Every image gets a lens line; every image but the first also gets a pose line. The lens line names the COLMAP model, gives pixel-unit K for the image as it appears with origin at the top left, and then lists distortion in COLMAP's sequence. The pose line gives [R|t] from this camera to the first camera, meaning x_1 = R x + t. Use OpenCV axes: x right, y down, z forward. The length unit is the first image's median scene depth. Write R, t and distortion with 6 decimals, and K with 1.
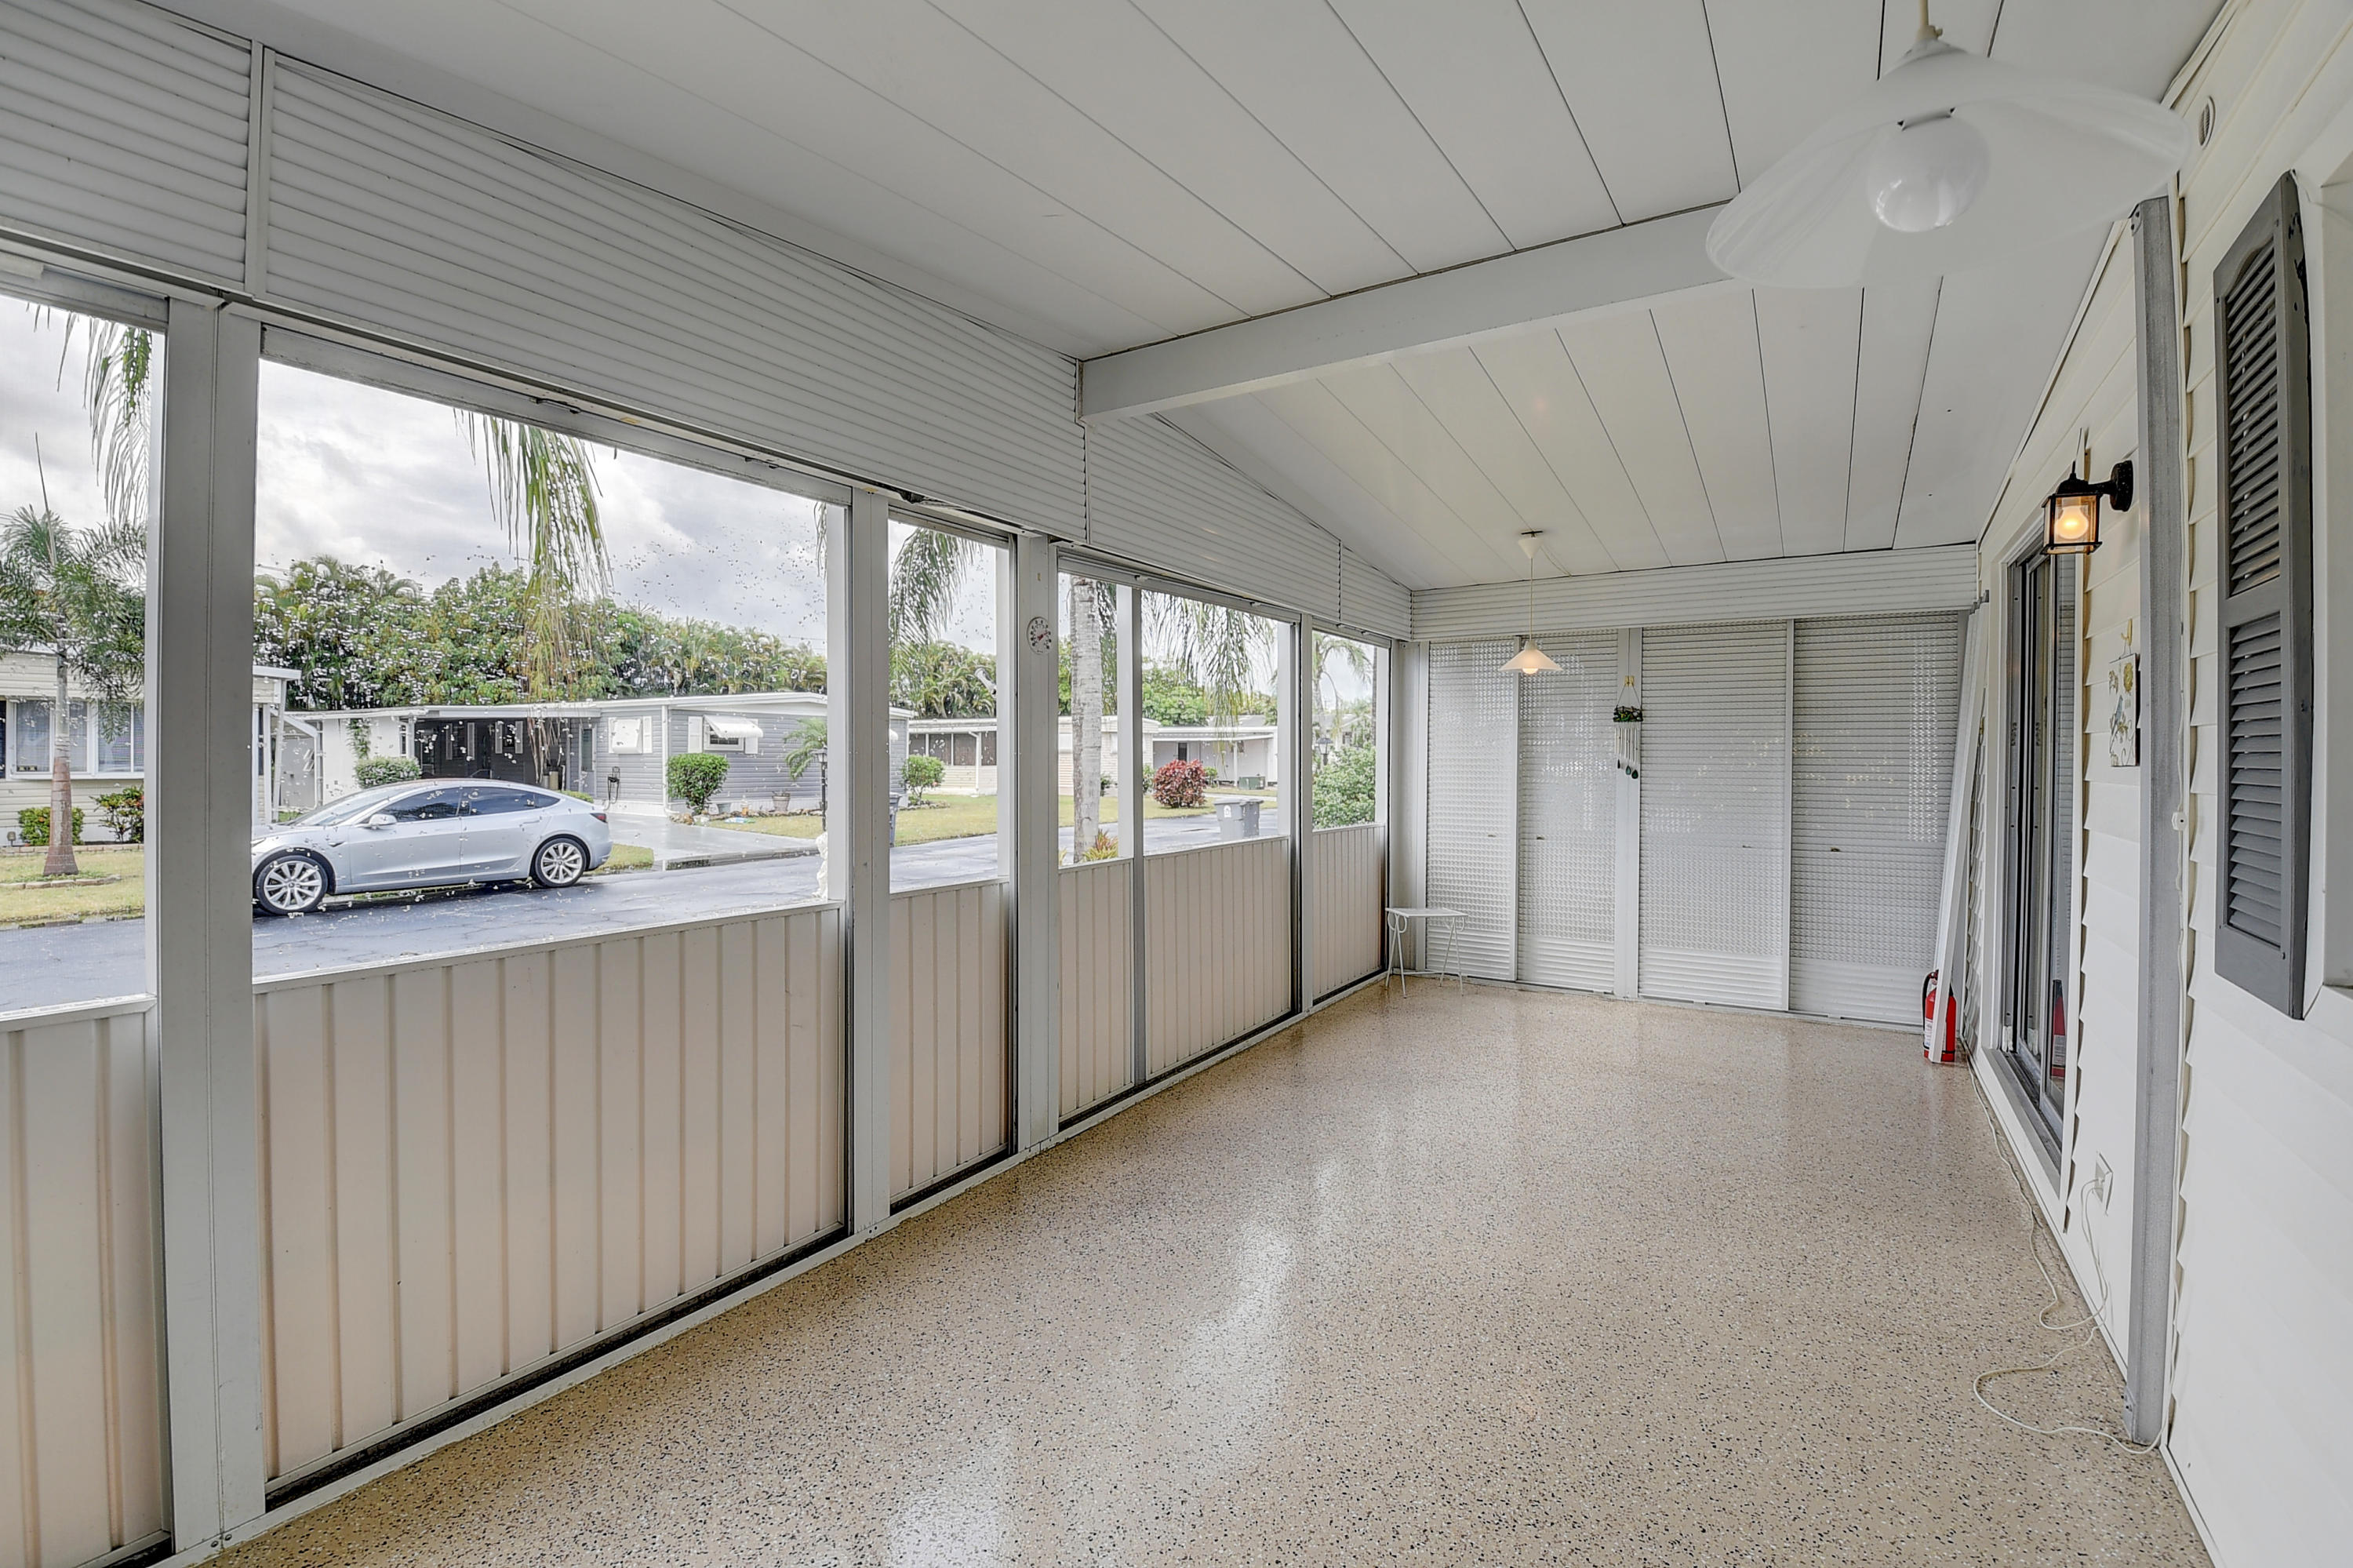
lens RADIAL K [[1038.3, 0, 1169.4], [0, 1038.3, 760.6], [0, 0, 1]] dist [0.003423, -0.016435]
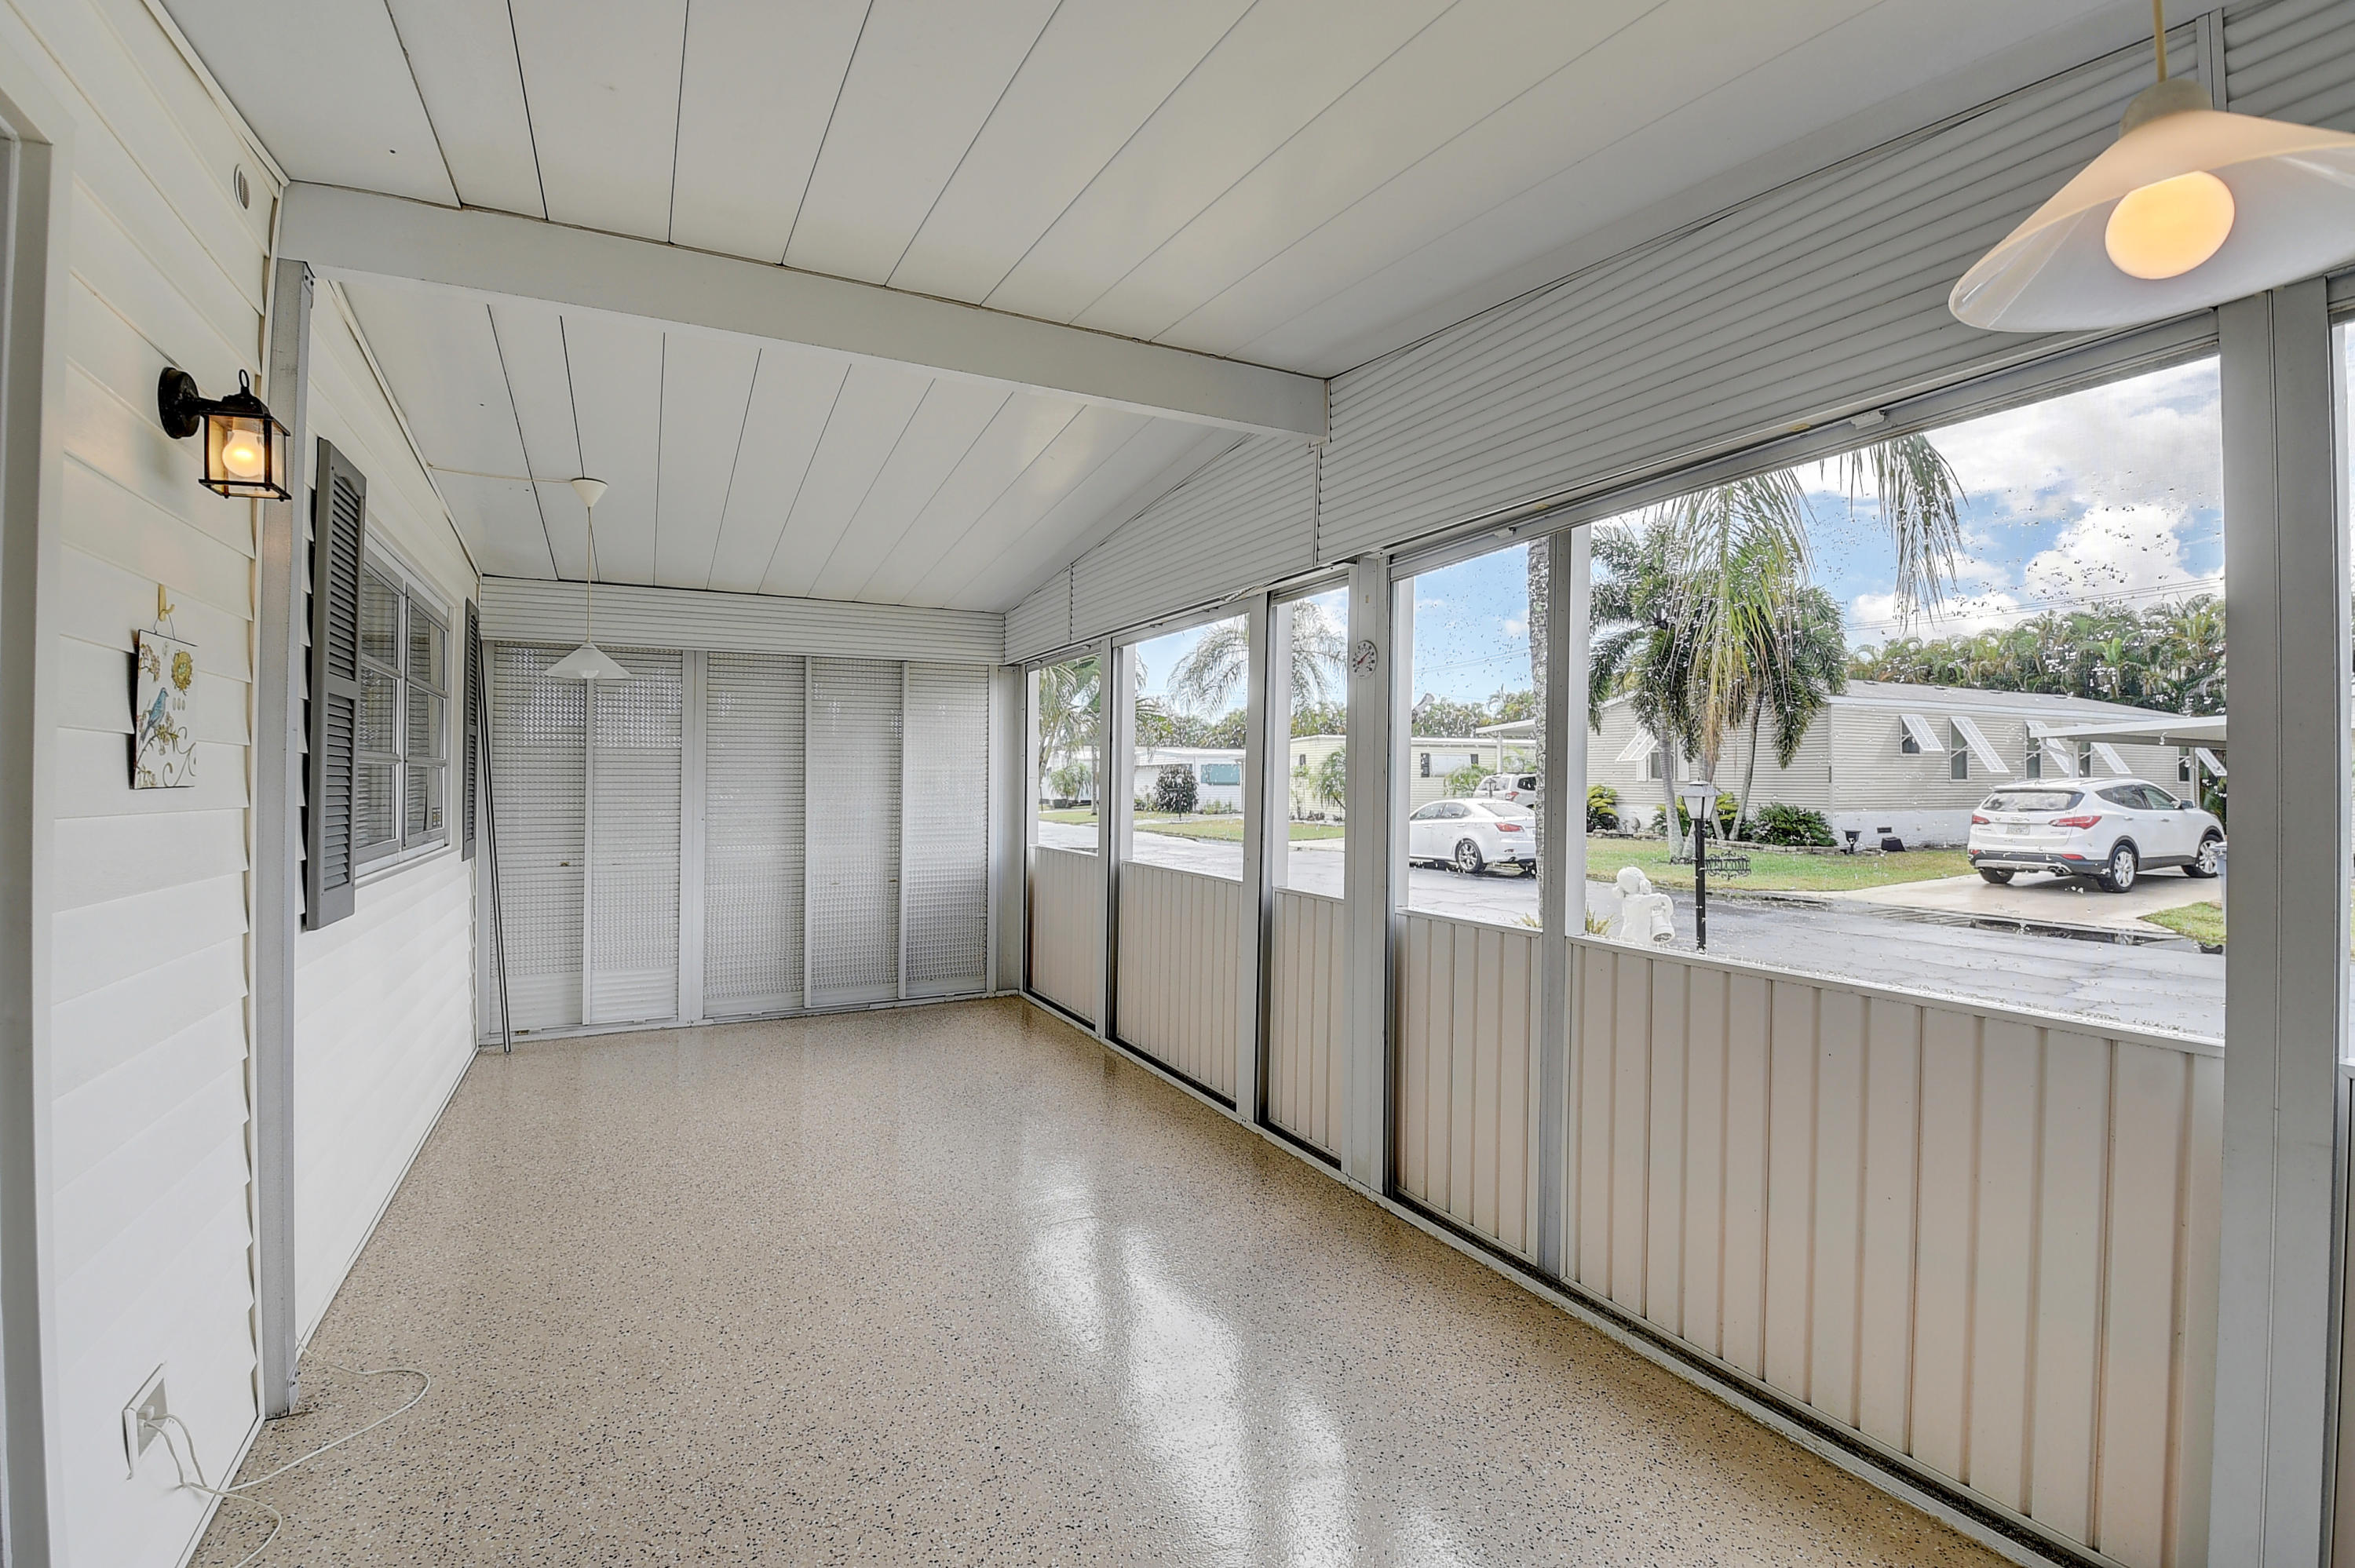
lens RADIAL K [[1044.2, 0, 1164.8], [0, 1044.2, 768.6], [0, 0, 1]] dist [-0.000222, -0.019268]
pose [[-0.513065, -0.010894, -0.858280, 0.255706], [-0.014481, 0.999887, -0.004035, -0.003436], [0.858227, 0.010358, -0.513165, 0.424844]]
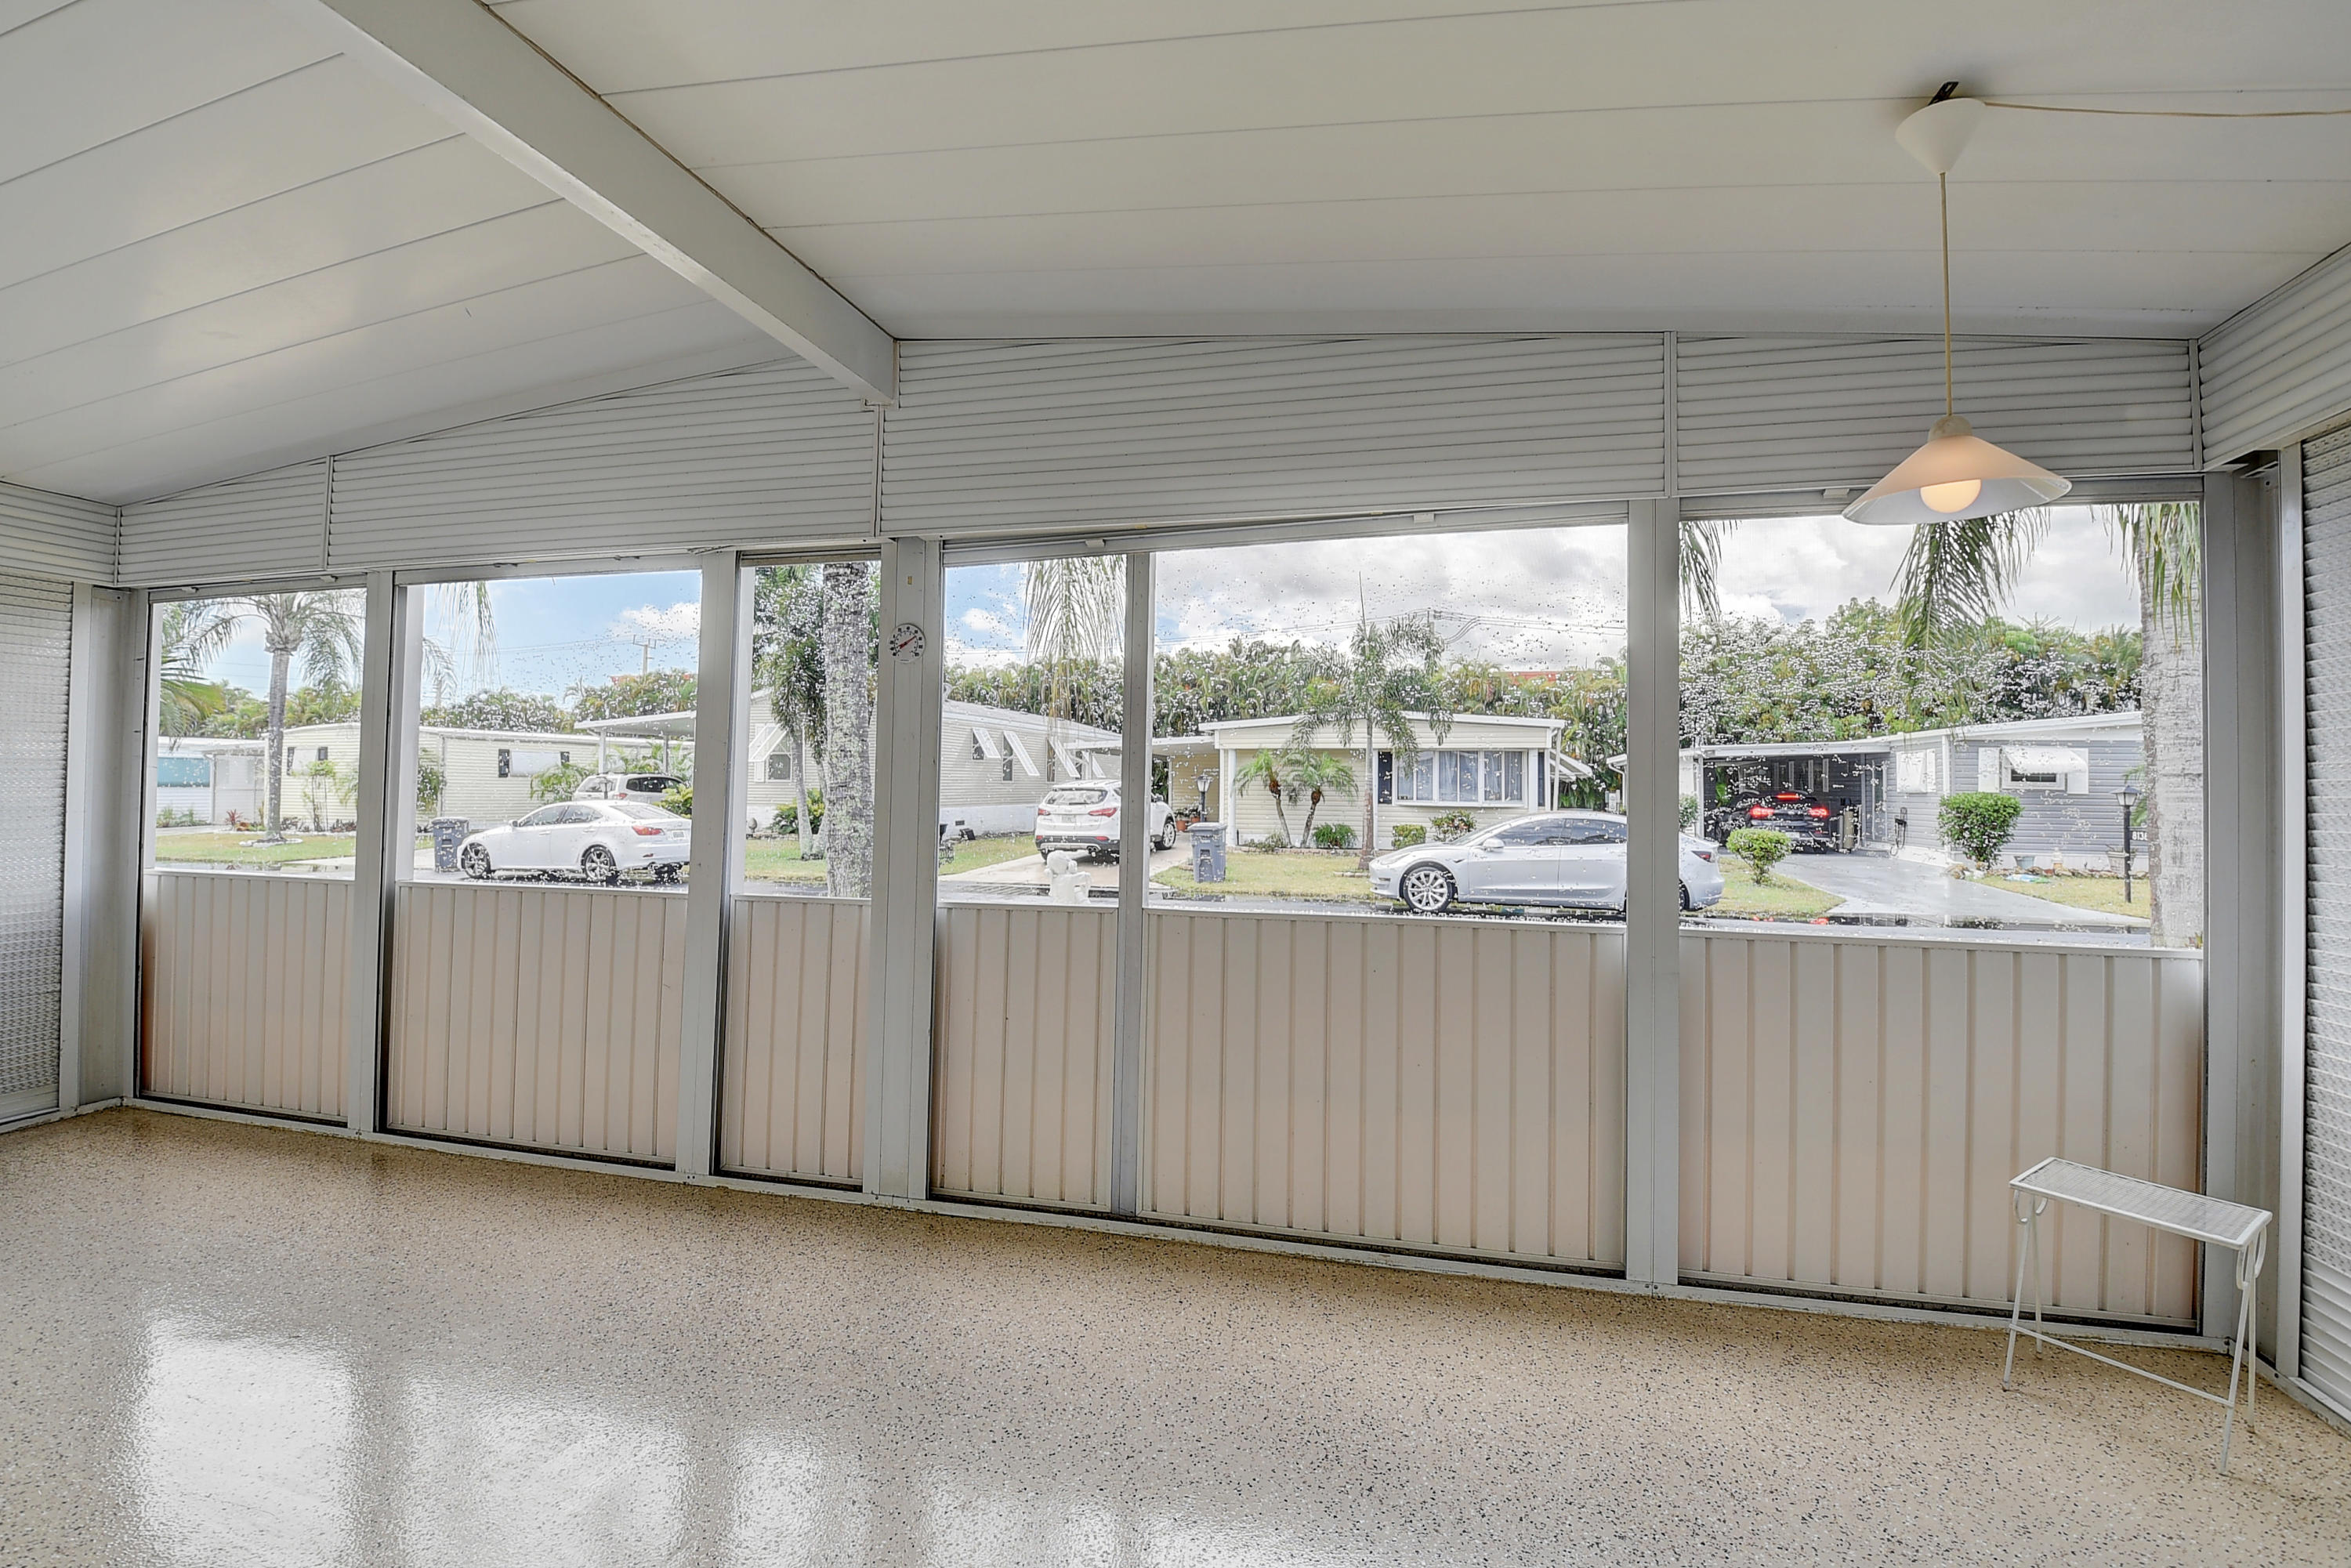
lens RADIAL K [[1037.4, 0, 1168.4], [0, 1037.4, 760.6], [0, 0, 1]] dist [0.003423, -0.016435]
pose [[0.311015, -0.021468, -0.950163, 0.261852], [-0.016479, 0.999473, -0.027977, 0.002093], [0.950262, 0.024359, 0.310497, 0.297804]]
